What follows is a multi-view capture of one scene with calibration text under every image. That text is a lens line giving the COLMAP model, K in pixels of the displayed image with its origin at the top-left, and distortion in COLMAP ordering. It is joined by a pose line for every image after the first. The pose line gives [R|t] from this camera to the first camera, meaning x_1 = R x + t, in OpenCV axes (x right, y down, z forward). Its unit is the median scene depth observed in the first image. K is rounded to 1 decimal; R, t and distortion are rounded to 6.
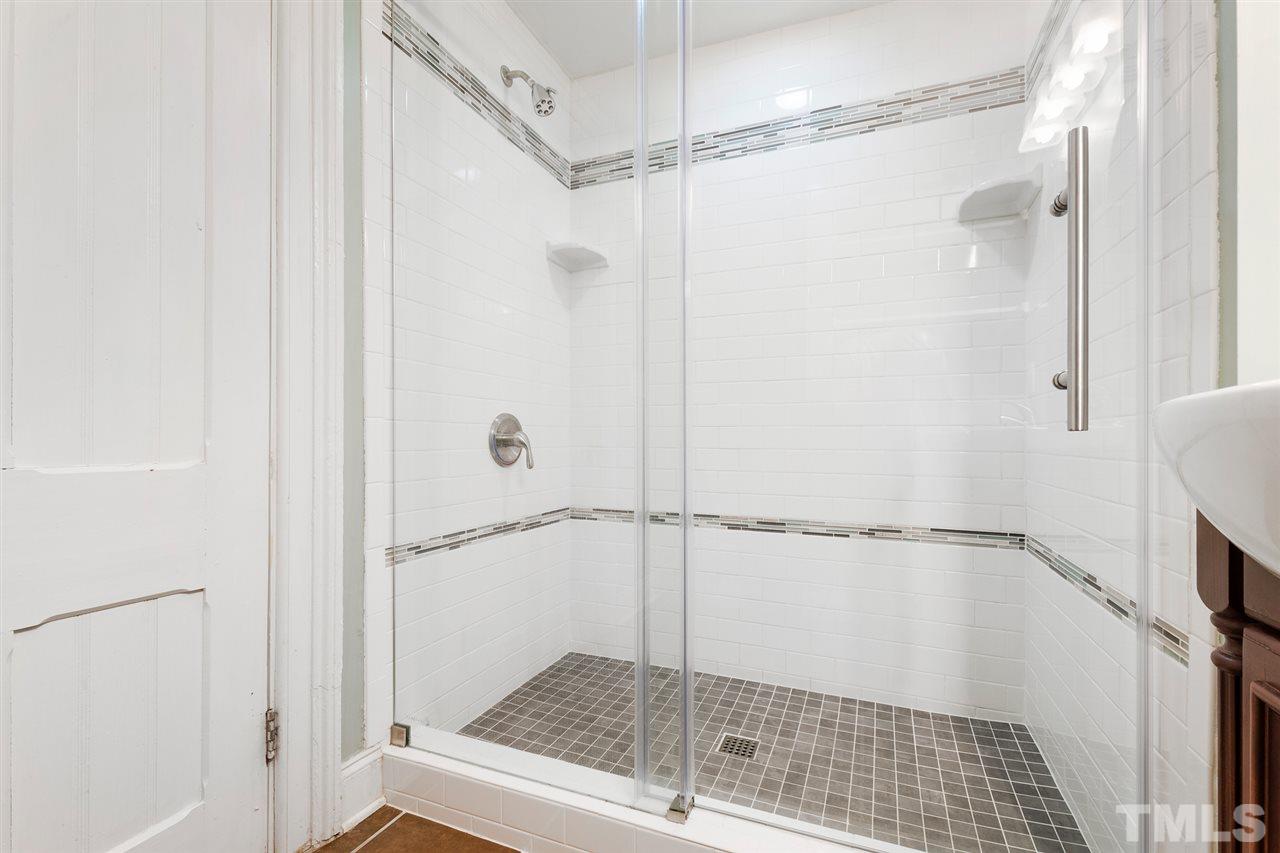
lens RADIAL K [[558.6, 0, 639.9], [0, 558.6, 441.3], [0, 0, 1]] dist [-0.000783, -0.000128]
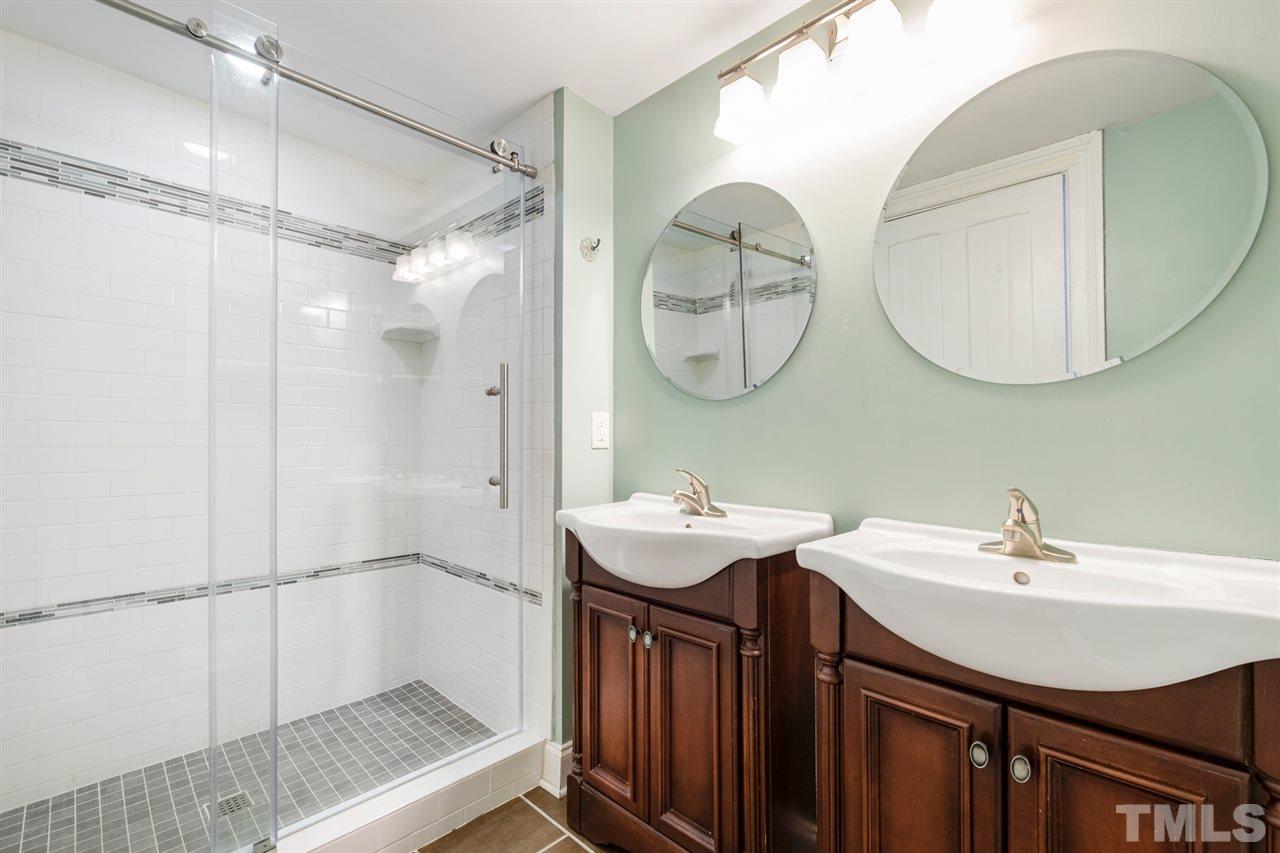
lens RADIAL K [[562.6, 0, 644.3], [0, 562.6, 416.5], [0, 0, 1]] dist [-0.000034, -0.000115]
pose [[0.358998, 0.032816, 0.932761, -0.556763], [0.000124, 0.999380, -0.035207, -0.157601], [-0.933338, 0.012754, 0.358771, -0.137644]]
